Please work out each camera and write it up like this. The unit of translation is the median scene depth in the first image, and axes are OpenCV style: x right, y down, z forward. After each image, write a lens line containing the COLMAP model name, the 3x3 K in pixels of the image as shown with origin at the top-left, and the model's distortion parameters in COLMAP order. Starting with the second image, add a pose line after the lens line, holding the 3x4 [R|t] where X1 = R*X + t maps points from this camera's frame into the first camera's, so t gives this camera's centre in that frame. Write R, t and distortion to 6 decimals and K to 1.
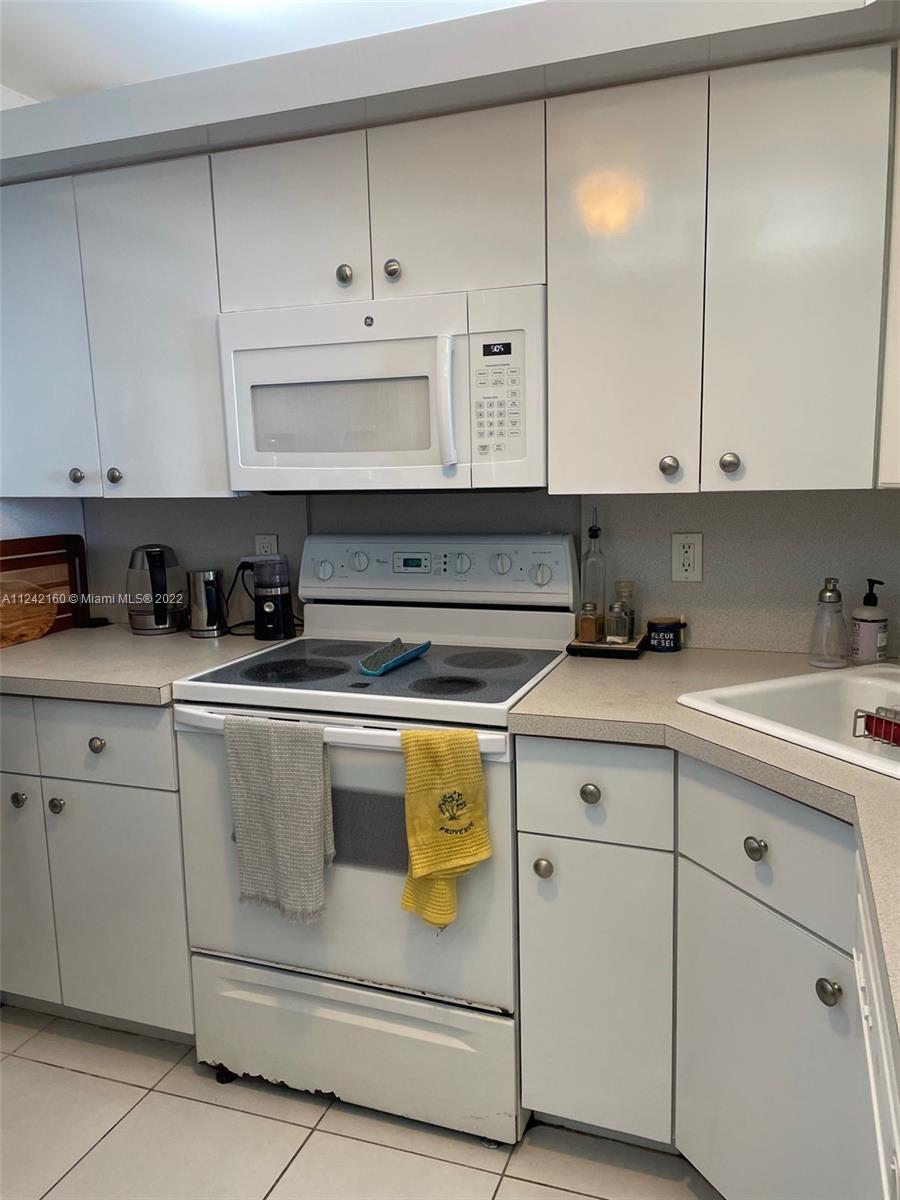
lens RADIAL K [[901.1, 0, 450.0], [0, 901.1, 600.0], [0, 0, 1]] dist [0.103771, -0.136912]
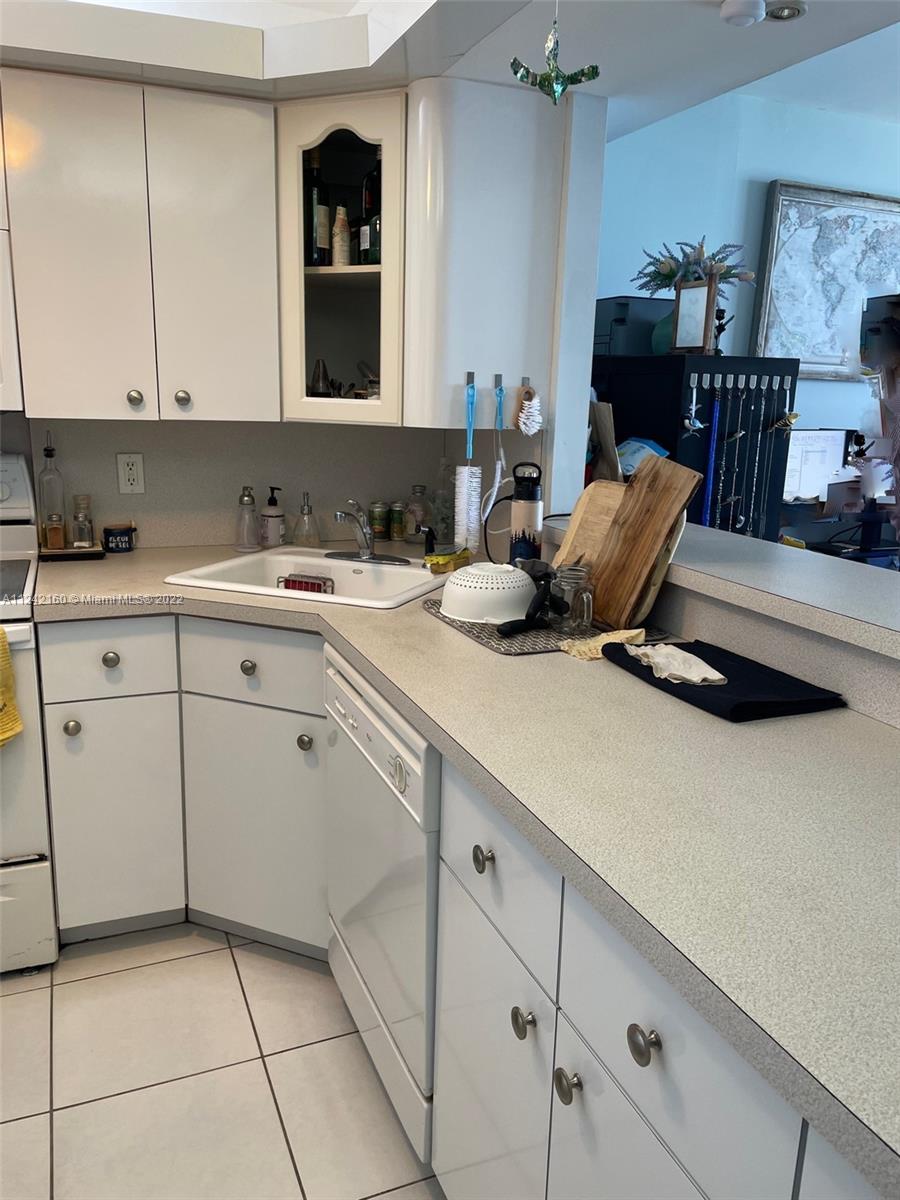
lens RADIAL K [[921.4, 0, 450.0], [0, 921.4, 600.0], [0, 0, 1]] dist [0.042704, -0.007168]
pose [[0.732342, -0.107857, 0.672341, -0.322562], [0.057815, 0.993659, 0.096428, 0.030313], [-0.678478, -0.031747, 0.733934, -0.238201]]
